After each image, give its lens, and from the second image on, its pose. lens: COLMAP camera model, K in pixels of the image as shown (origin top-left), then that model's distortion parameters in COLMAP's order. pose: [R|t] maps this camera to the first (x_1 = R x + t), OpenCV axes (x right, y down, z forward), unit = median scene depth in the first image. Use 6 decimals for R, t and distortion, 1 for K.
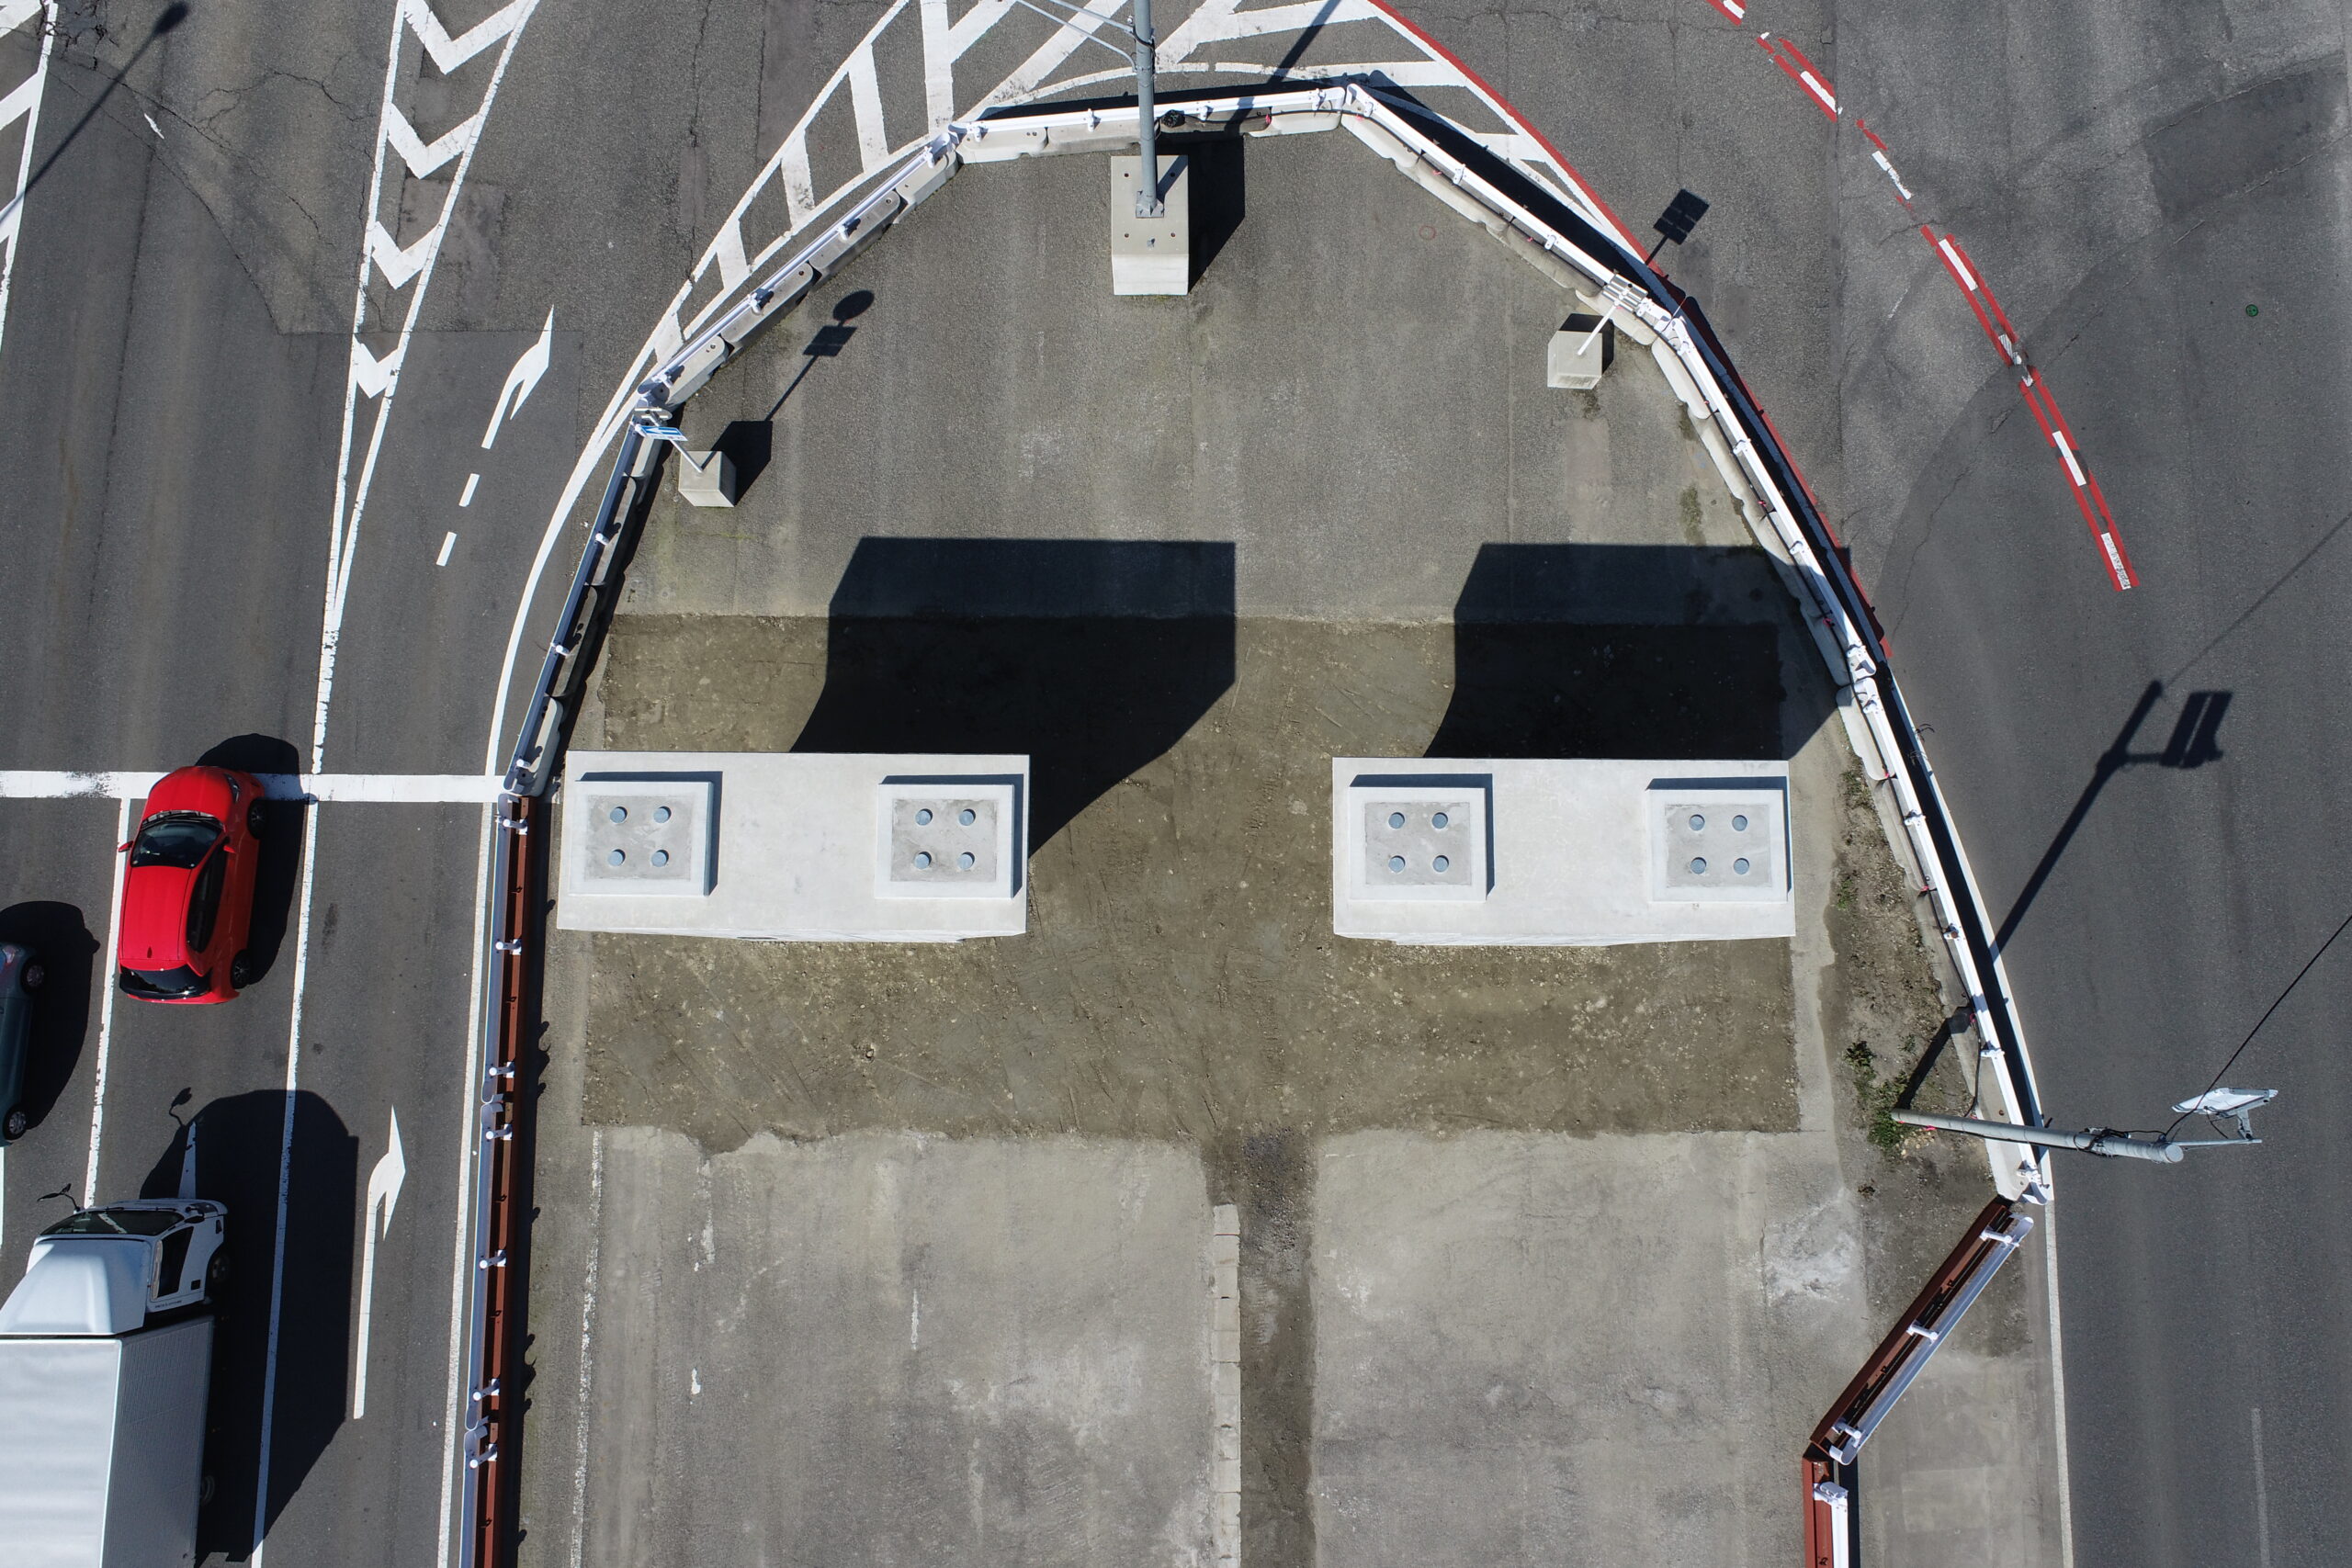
lens RADIAL K [[1591.4, 0, 1183.9], [0, 1591.4, 781.7], [0, 0, 1]] dist [-0.018096, 0.010638]
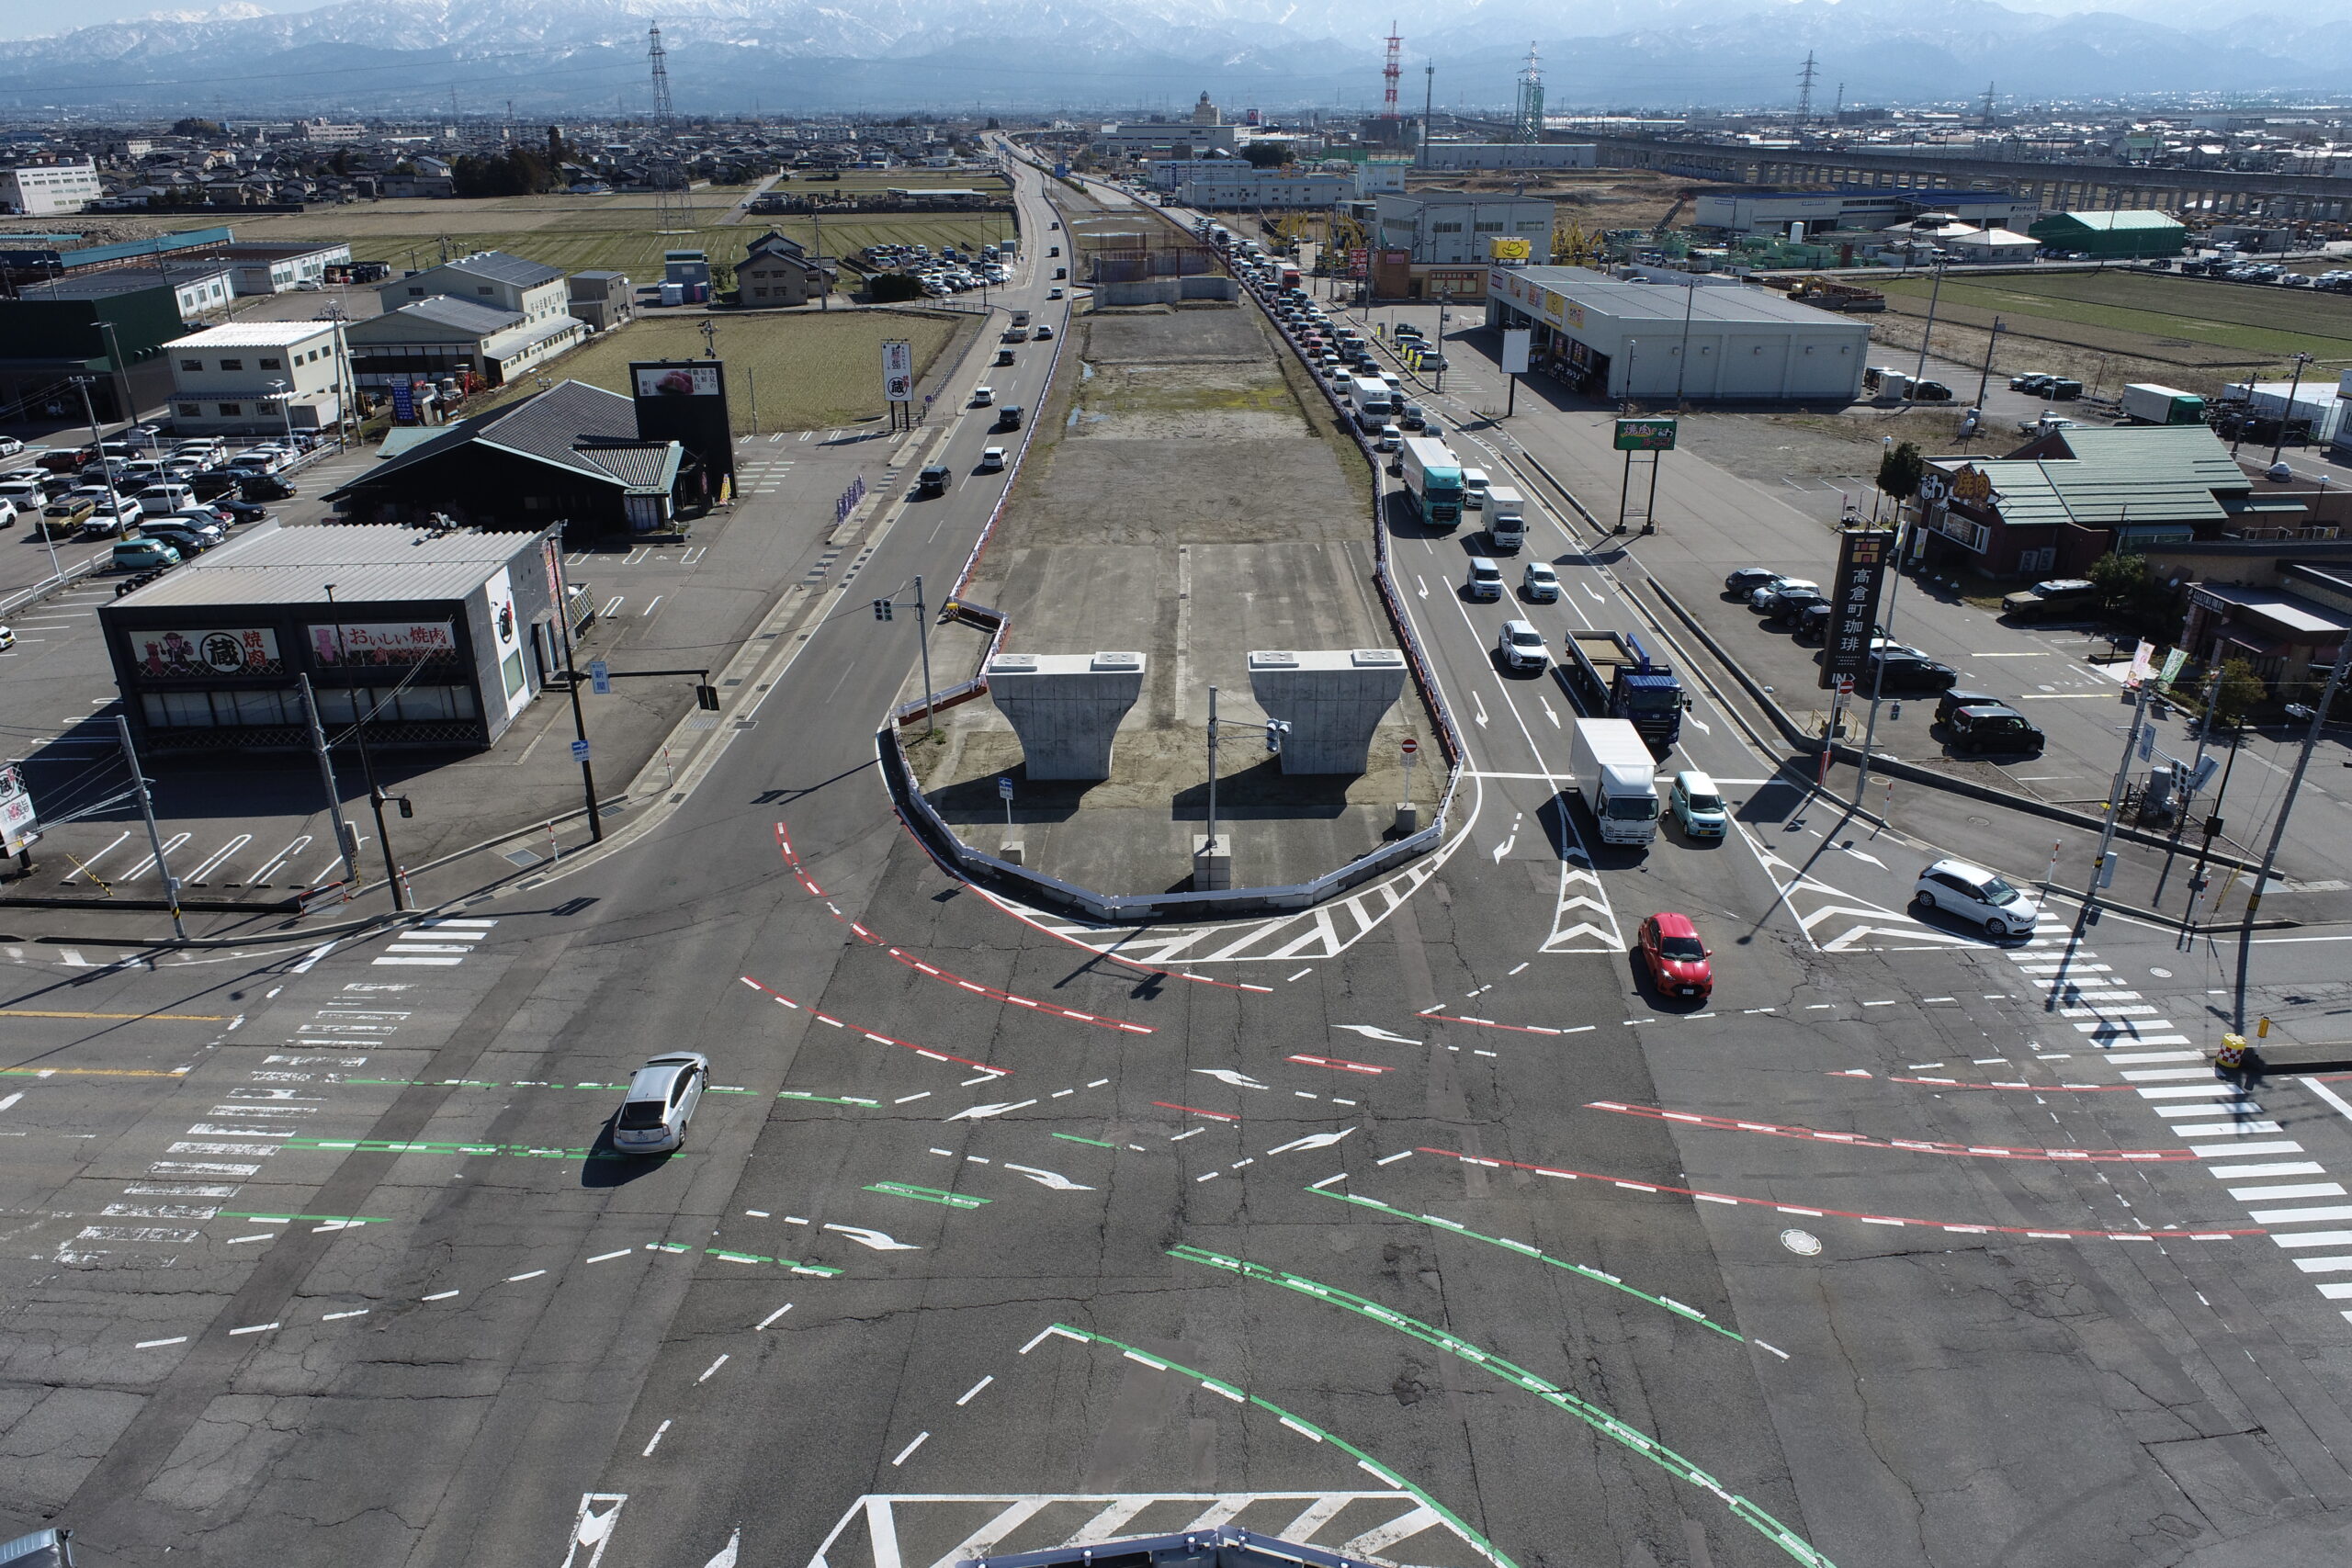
lens RADIAL K [[1591.4, 0, 1175.2], [0, 1591.4, 779.8], [0, 0, 1]] dist [-0.018096, 0.010638]
pose [[-0.999948, -0.001006, 0.010149, 0.005747], [0.010050, -0.266174, 0.963873, -2.431682], [0.001731, 0.963925, 0.266170, 0.354456]]
